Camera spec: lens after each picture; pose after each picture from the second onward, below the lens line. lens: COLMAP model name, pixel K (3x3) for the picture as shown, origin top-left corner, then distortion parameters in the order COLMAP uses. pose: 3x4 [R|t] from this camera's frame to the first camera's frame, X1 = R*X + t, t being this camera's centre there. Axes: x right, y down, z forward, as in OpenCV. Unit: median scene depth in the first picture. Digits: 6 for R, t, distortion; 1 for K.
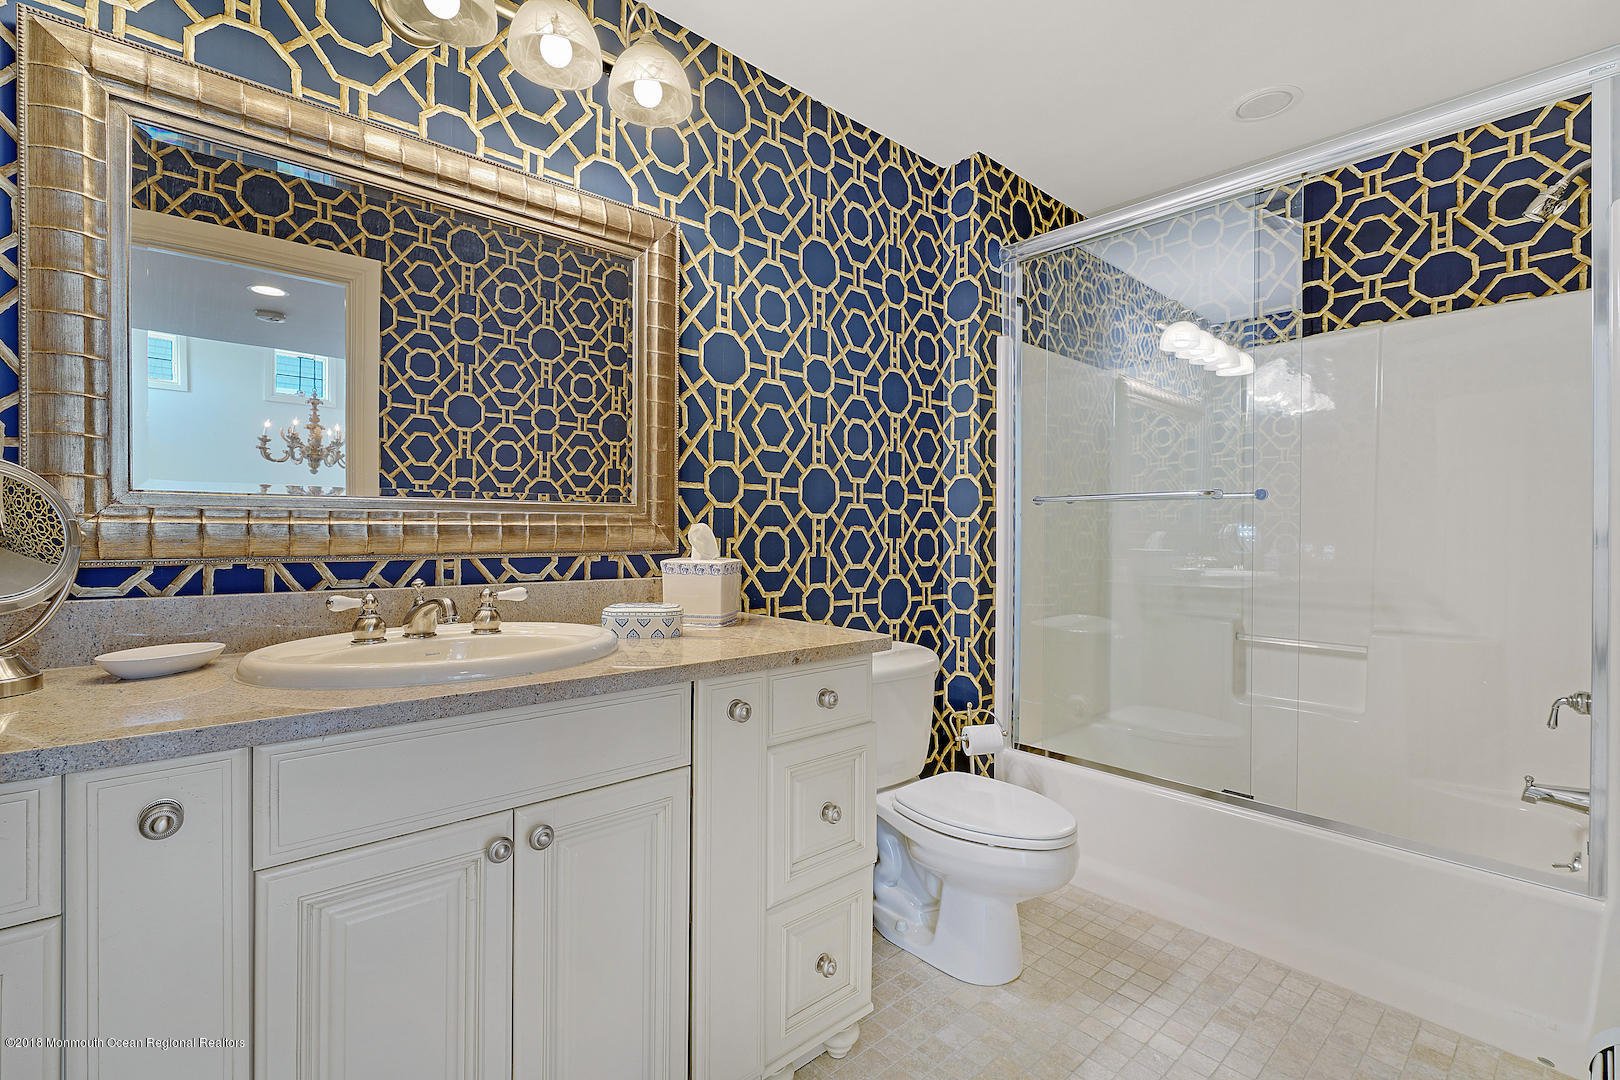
lens RADIAL K [[721.5, 0, 806.6], [0, 721.5, 534.3], [0, 0, 1]] dist [-0.004380, 0.001176]
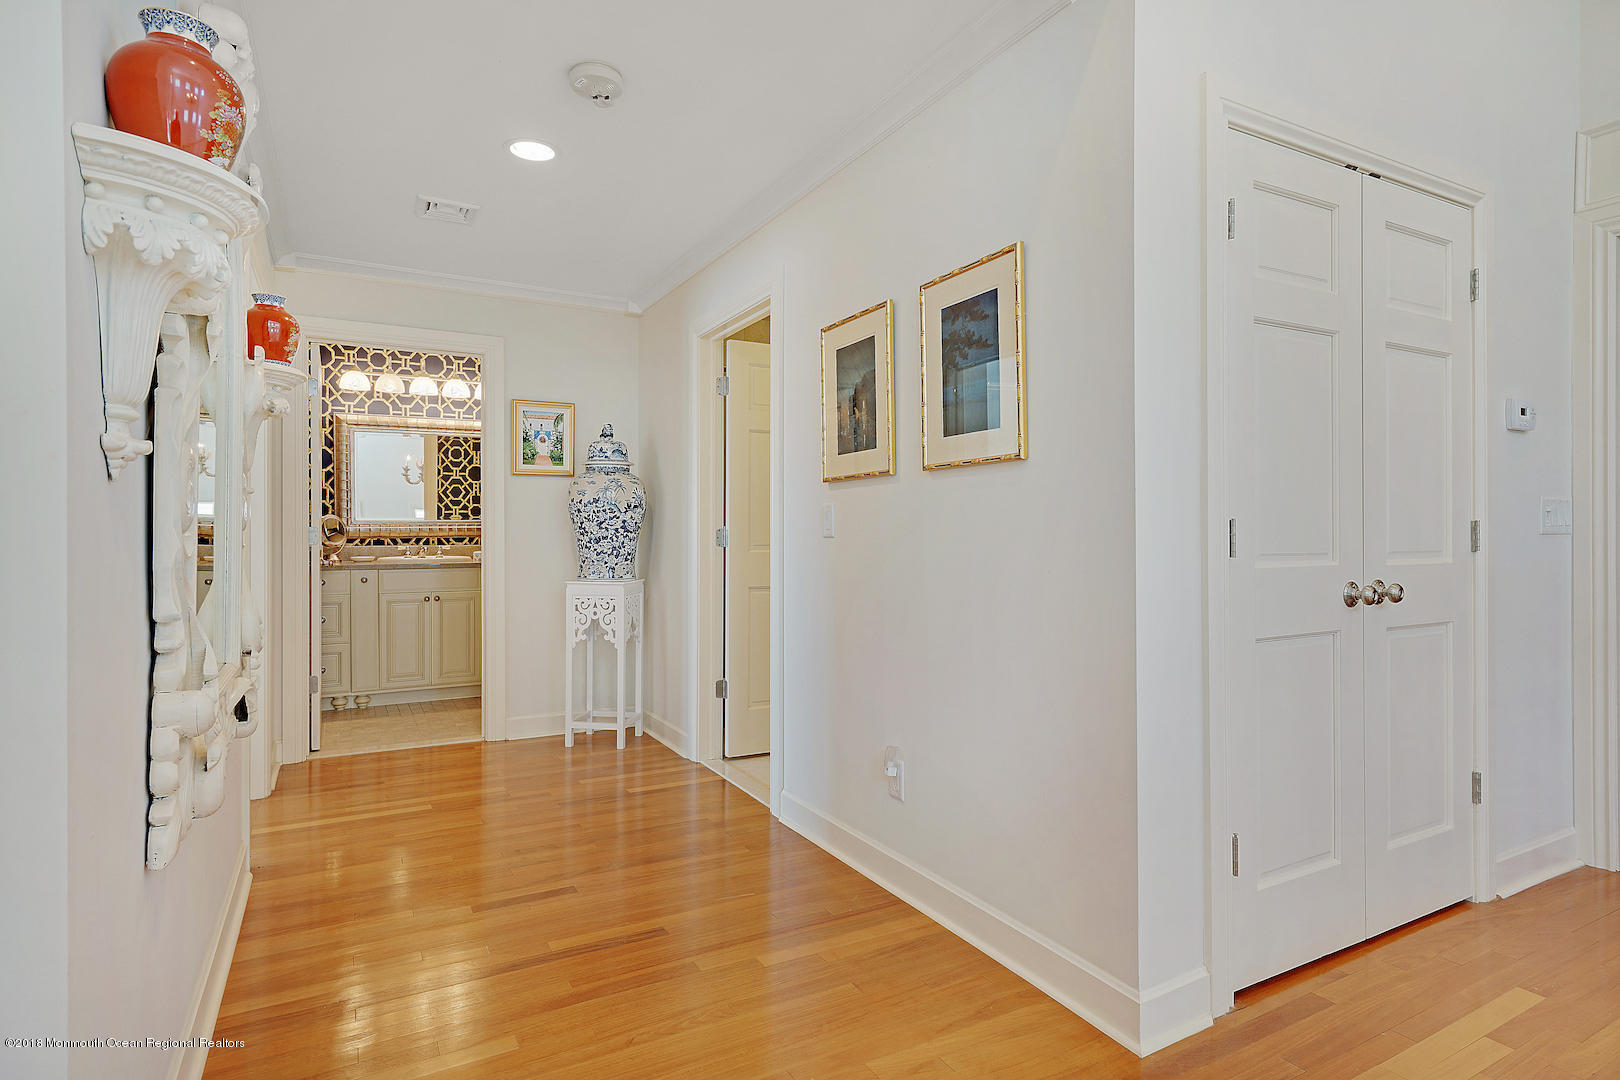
lens RADIAL K [[861.4, 0, 810.0], [0, 861.4, 540.0], [0, 0, 1]] dist [-0.000148, 0.000013]
pose [[0.974141, -0.005528, -0.225871, 2.381371], [0.007599, 0.999937, 0.008299, 0.028813], [0.225811, -0.009800, 0.974122, -2.827395]]
